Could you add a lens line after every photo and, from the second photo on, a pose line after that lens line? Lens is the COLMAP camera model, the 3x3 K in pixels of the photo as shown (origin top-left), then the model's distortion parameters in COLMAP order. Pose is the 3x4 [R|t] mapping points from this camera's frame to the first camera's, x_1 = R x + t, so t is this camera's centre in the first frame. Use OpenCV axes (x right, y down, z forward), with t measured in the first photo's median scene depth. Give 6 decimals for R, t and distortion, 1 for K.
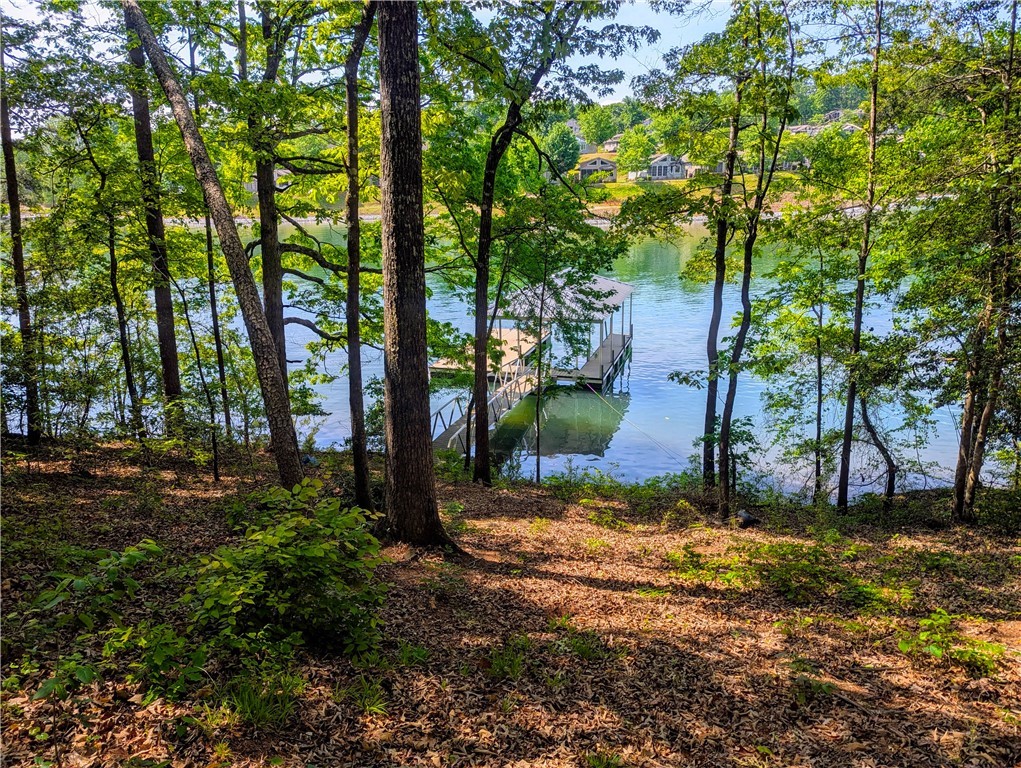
lens RADIAL K [[708.3, 0, 516.3], [0, 708.3, 378.7], [0, 0, 1]] dist [0.078087, -0.067748]
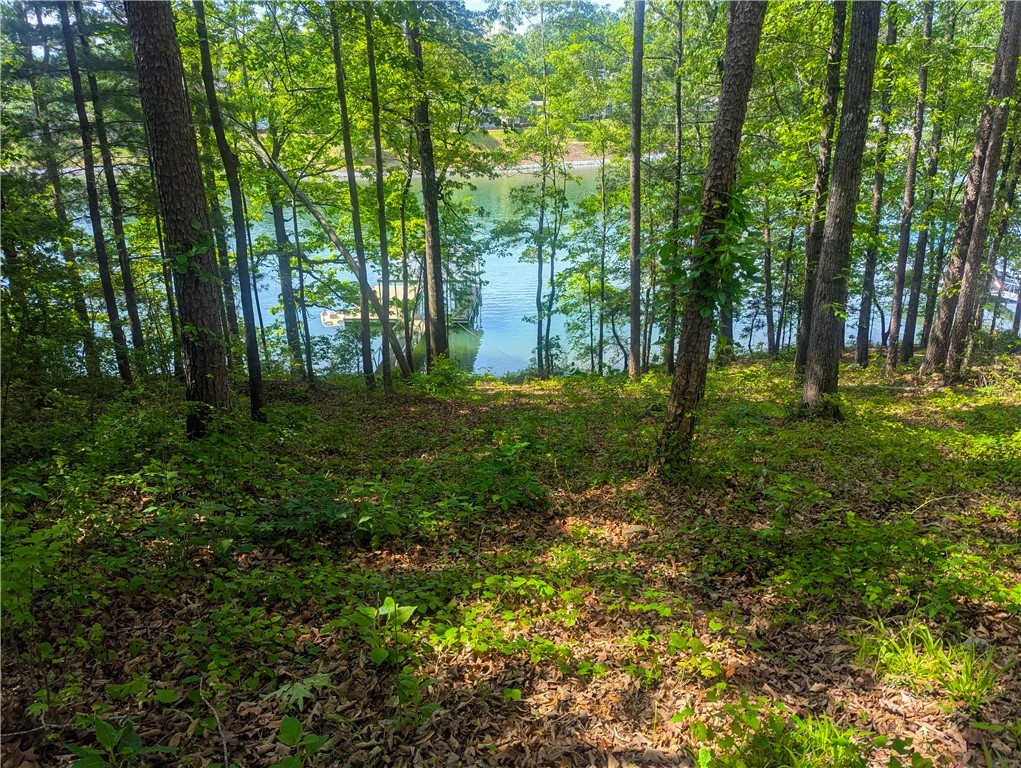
lens RADIAL K [[708.3, 0, 516.3], [0, 708.3, 378.7], [0, 0, 1]] dist [0.078087, -0.067748]
pose [[0.968460, -0.082721, 0.235038, -0.247113], [0.059168, 0.992651, 0.105564, -0.041384], [-0.242043, -0.088328, 0.966237, -0.844090]]
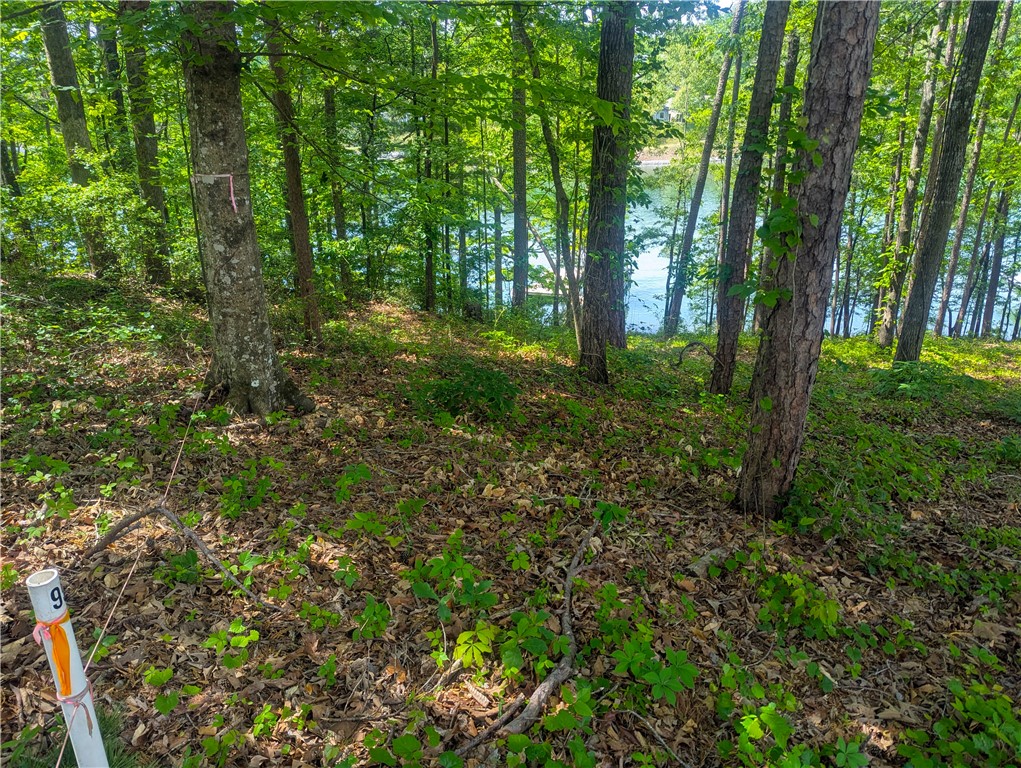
lens RADIAL K [[708.3, 0, 516.3], [0, 708.3, 378.7], [0, 0, 1]] dist [0.078087, -0.067748]
pose [[0.999599, -0.001642, 0.028261, -0.367143], [-0.001910, 0.992129, 0.125203, -0.032323], [-0.028245, -0.125207, 0.991729, -1.646439]]
